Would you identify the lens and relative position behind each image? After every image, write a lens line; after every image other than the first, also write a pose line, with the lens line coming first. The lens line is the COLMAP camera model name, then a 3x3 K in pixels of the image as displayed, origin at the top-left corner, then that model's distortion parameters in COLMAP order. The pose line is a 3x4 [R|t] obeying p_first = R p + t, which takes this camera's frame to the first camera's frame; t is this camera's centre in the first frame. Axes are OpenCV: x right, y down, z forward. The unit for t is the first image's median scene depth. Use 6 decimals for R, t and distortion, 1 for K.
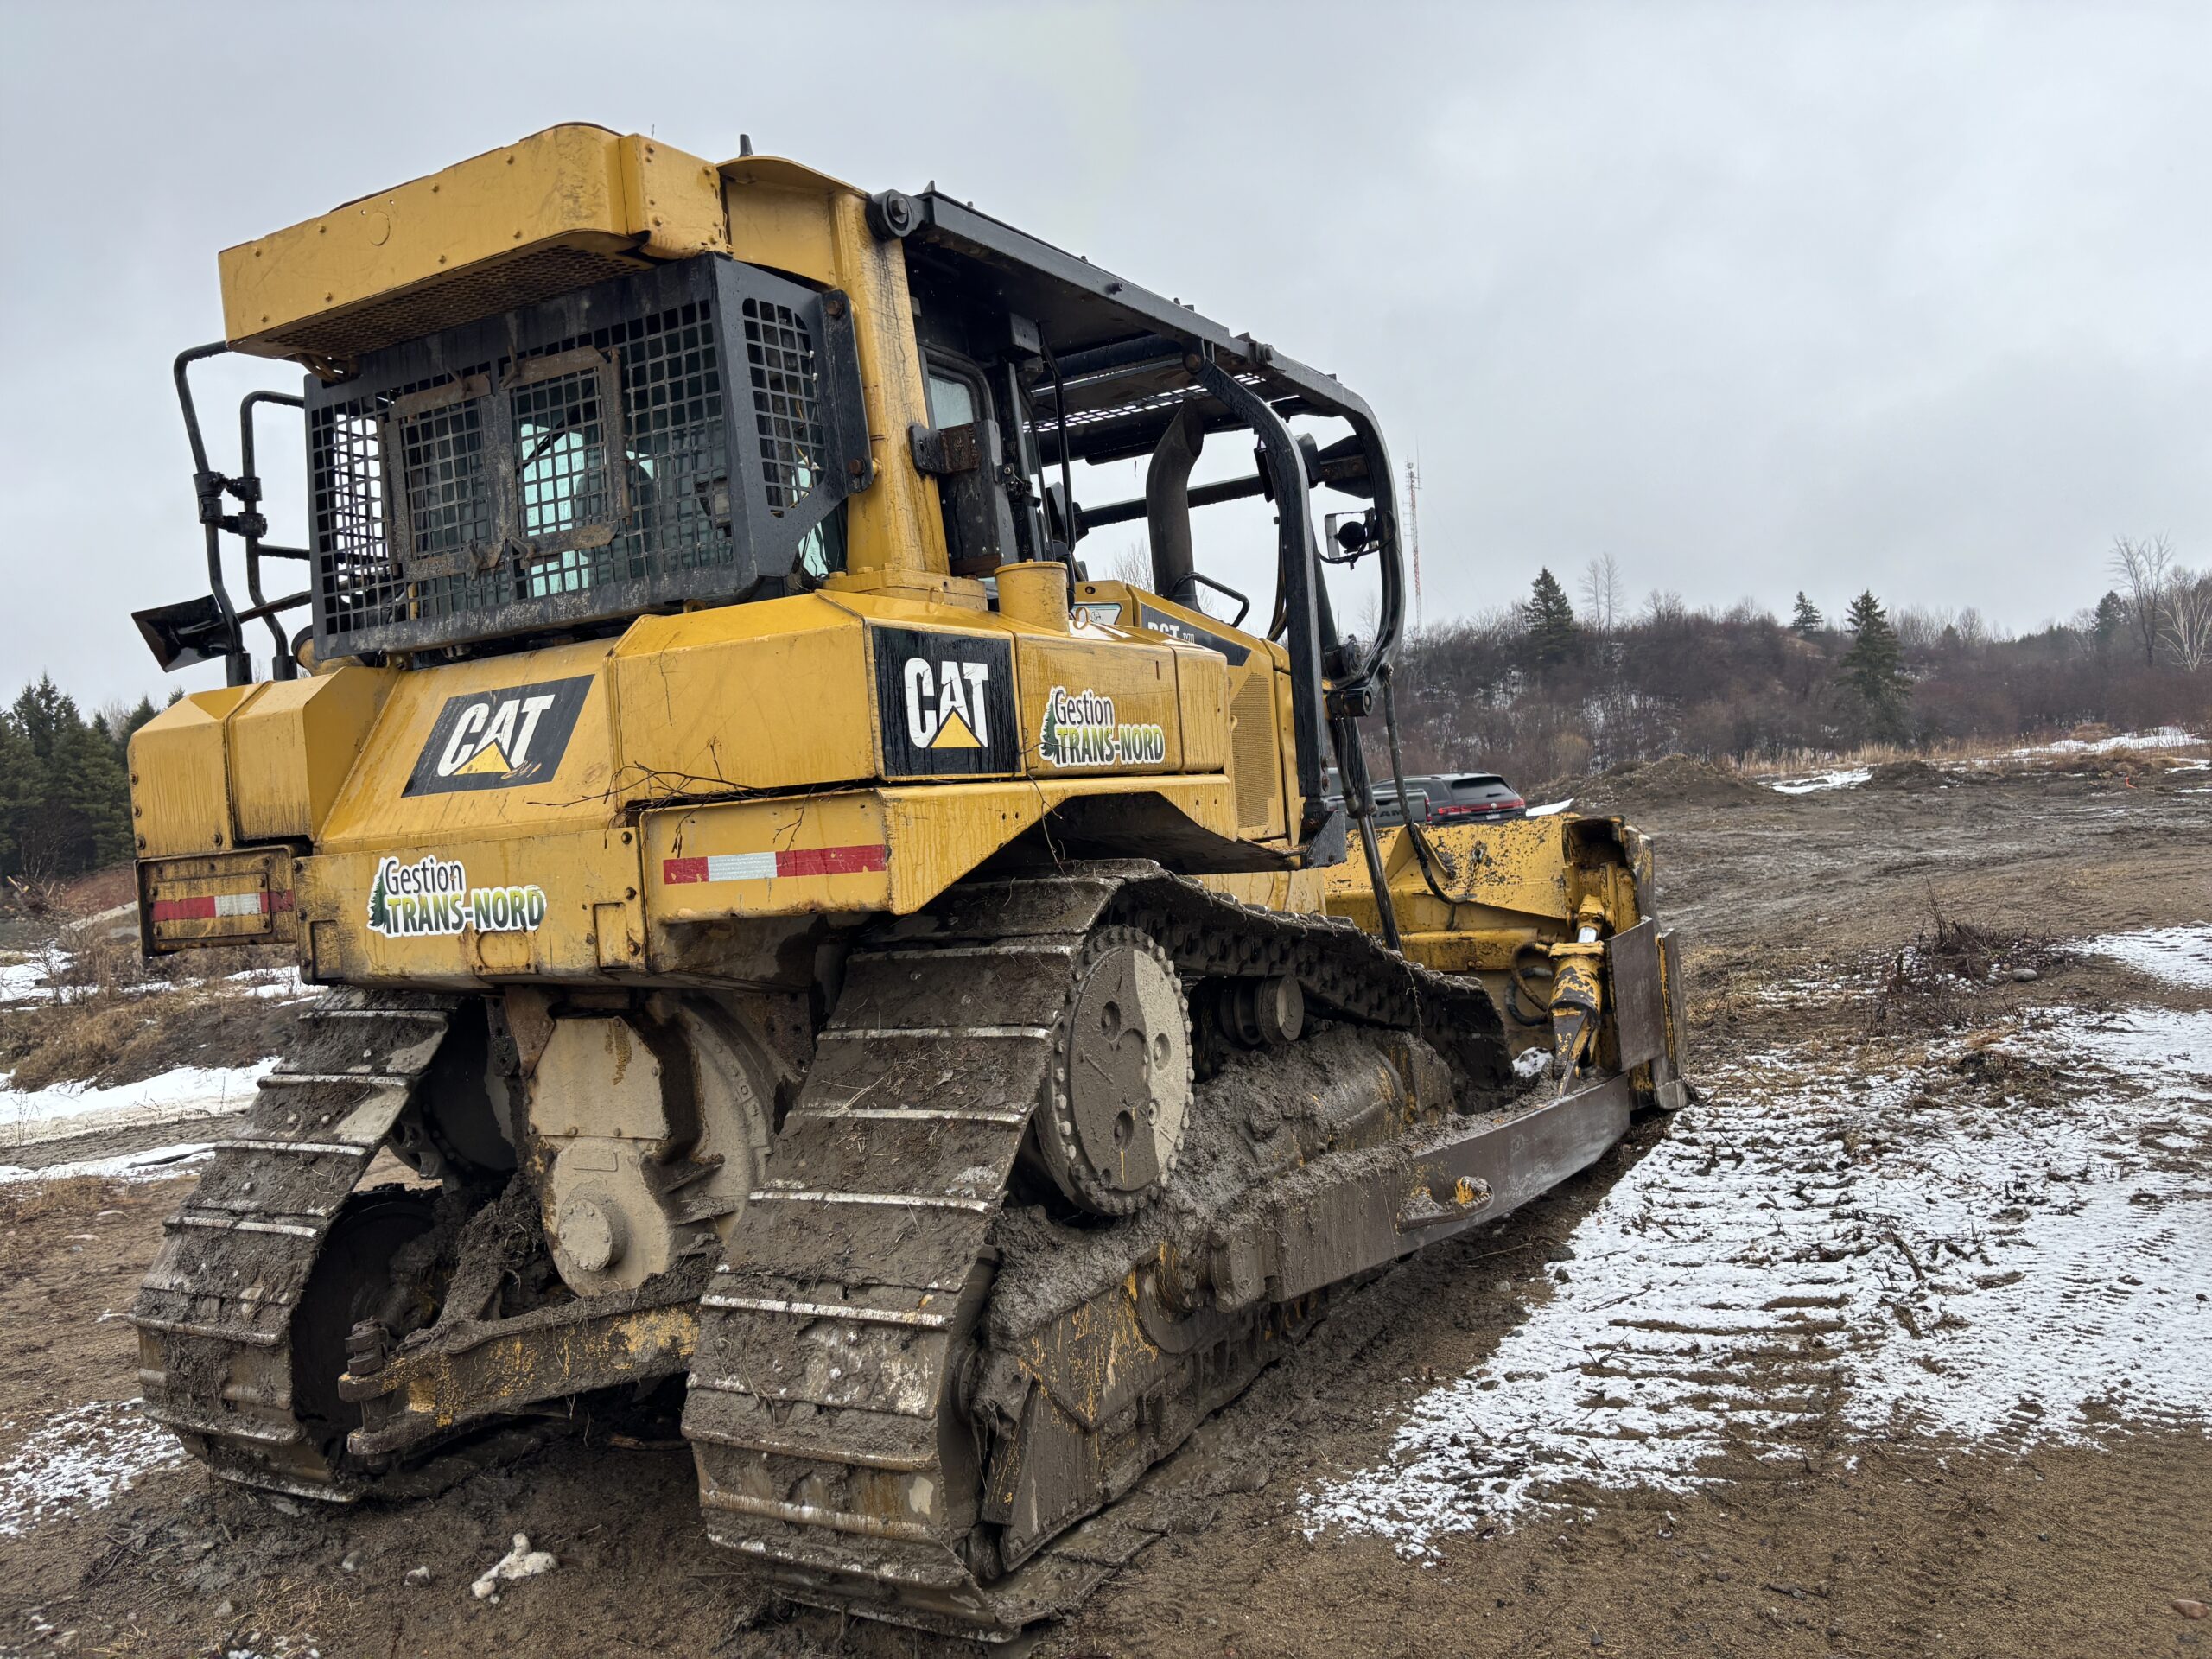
lens RADIAL K [[1726.4, 0, 1104.0], [0, 1726.4, 825.1], [0, 0, 1]] dist [-0.017677, -0.016861]
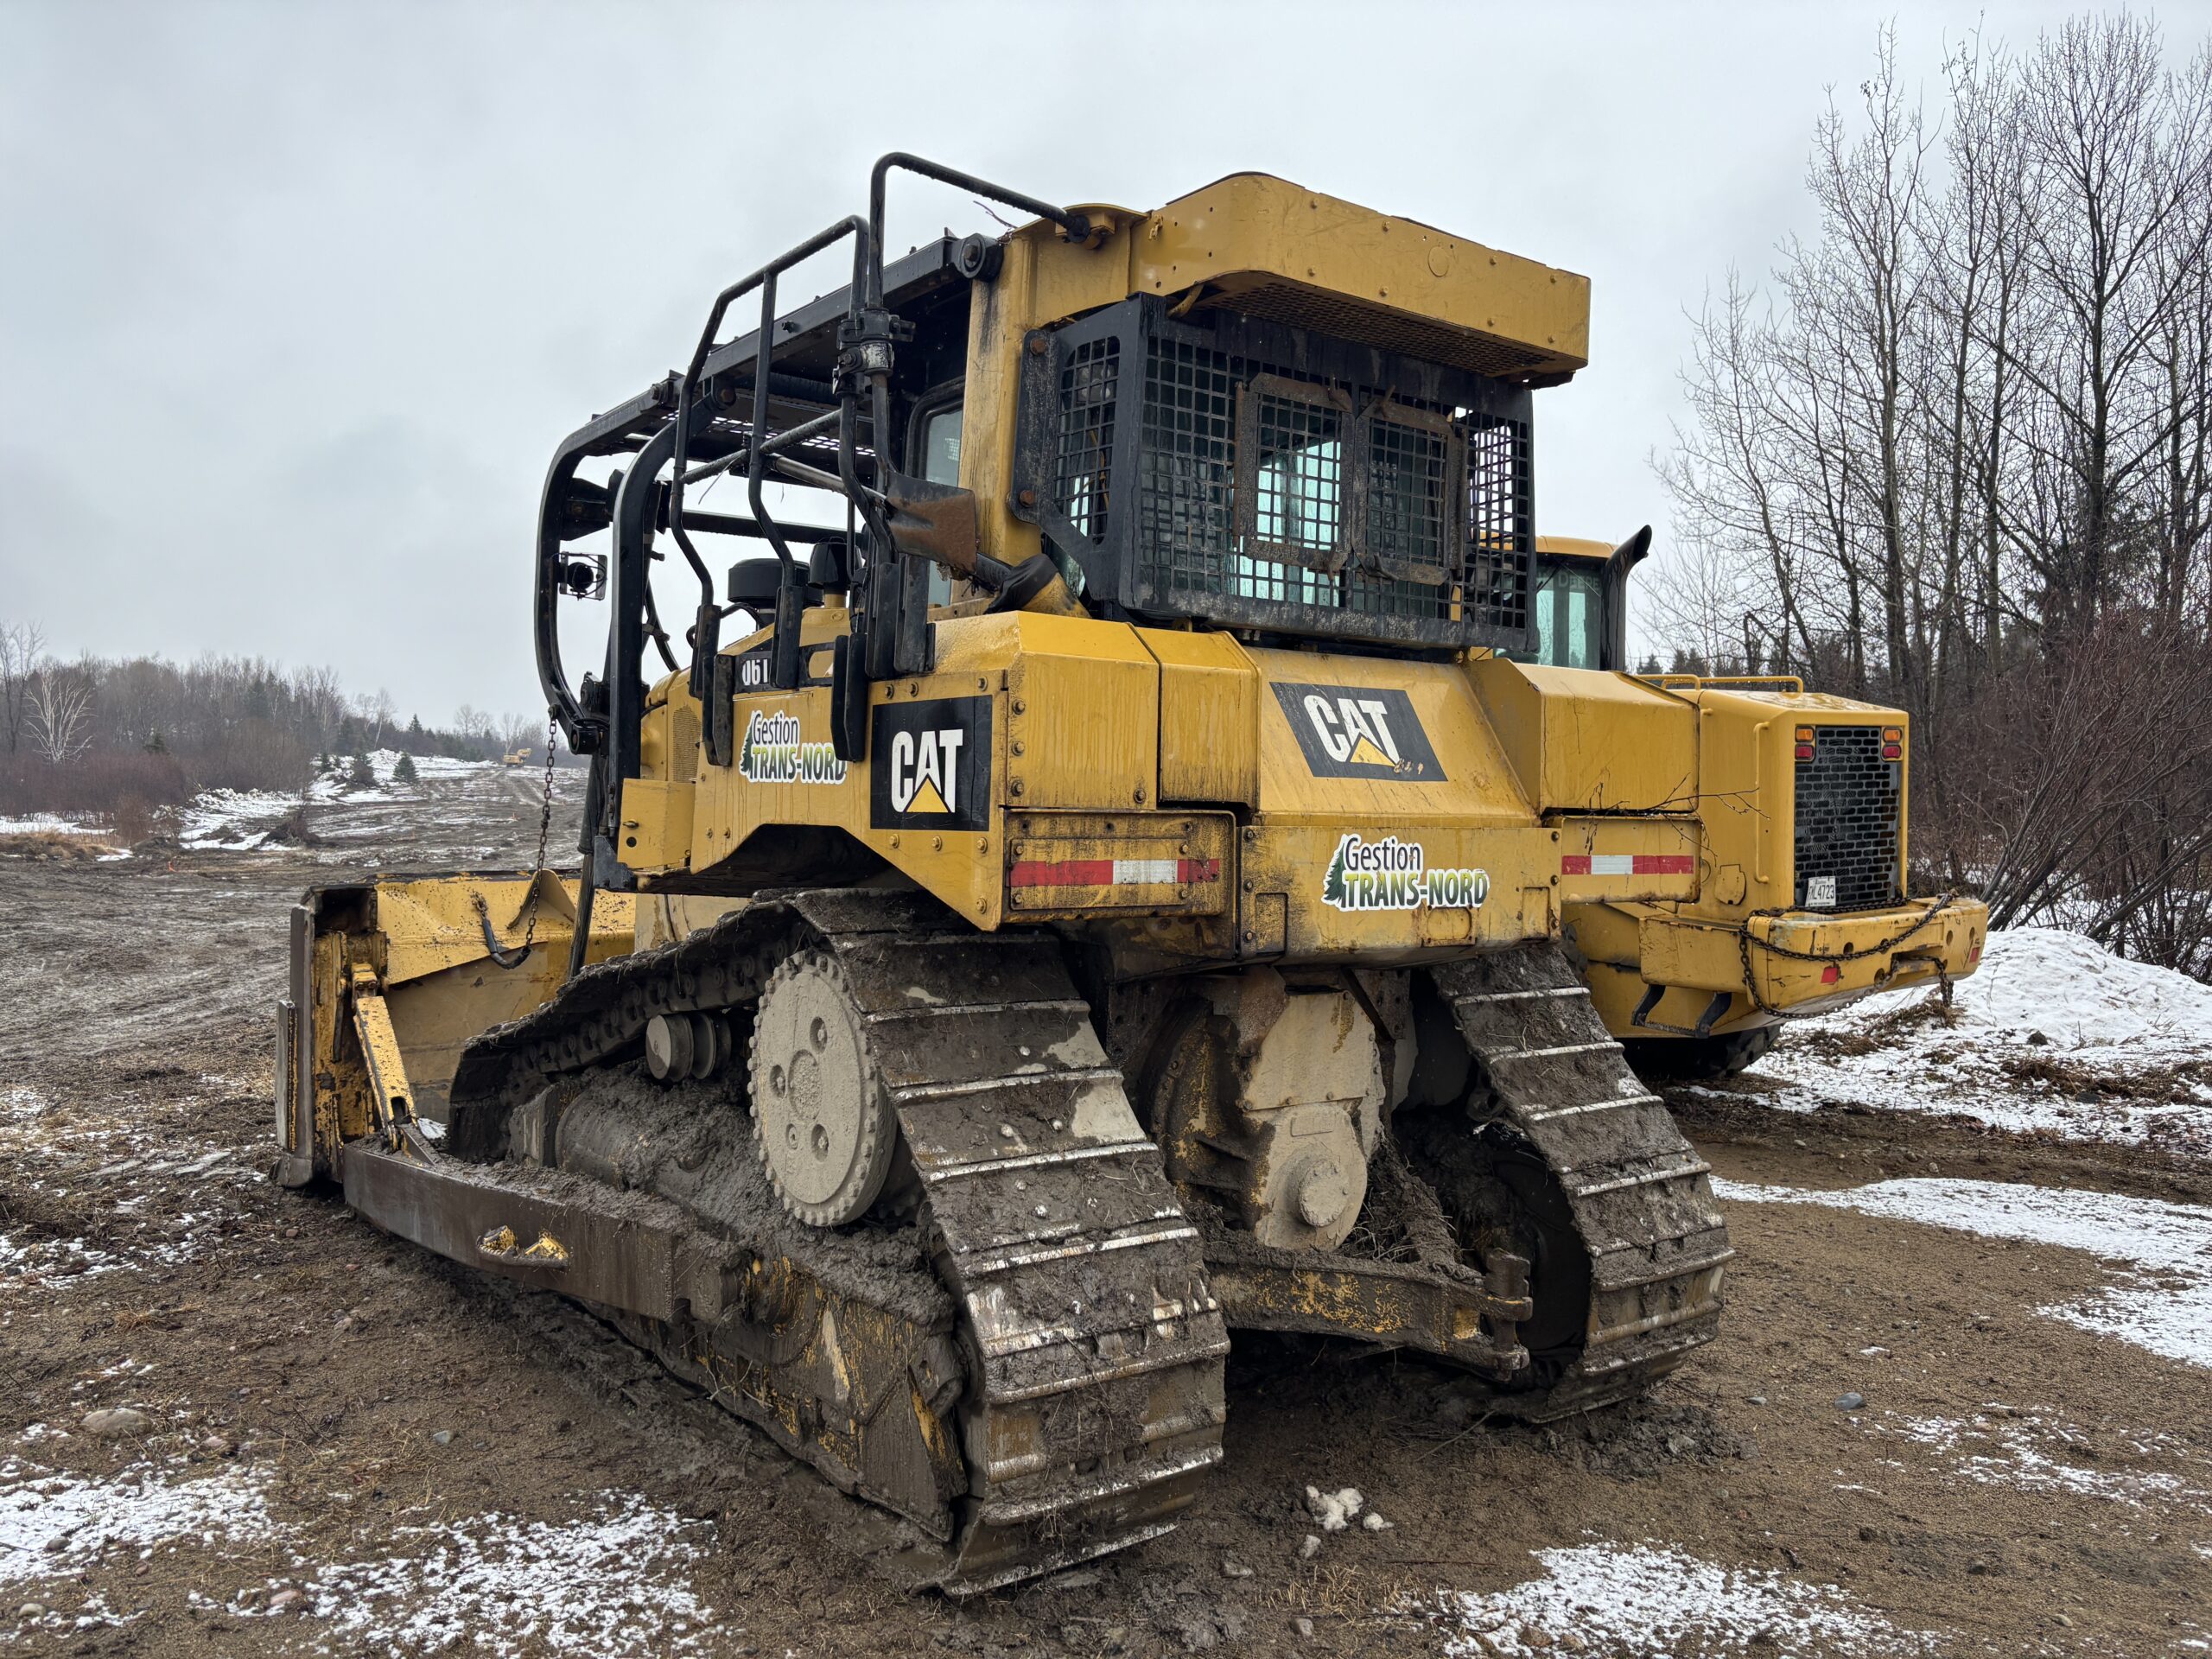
lens RADIAL K [[1726.4, 0, 1105.7], [0, 1726.4, 827.1], [0, 0, 1]] dist [-0.017677, -0.016861]
pose [[0.404424, 0.082586, 0.910835, -1.419259], [-0.035829, 0.996581, -0.074452, 0.096892], [-0.913869, -0.002524, 0.406000, 0.707126]]
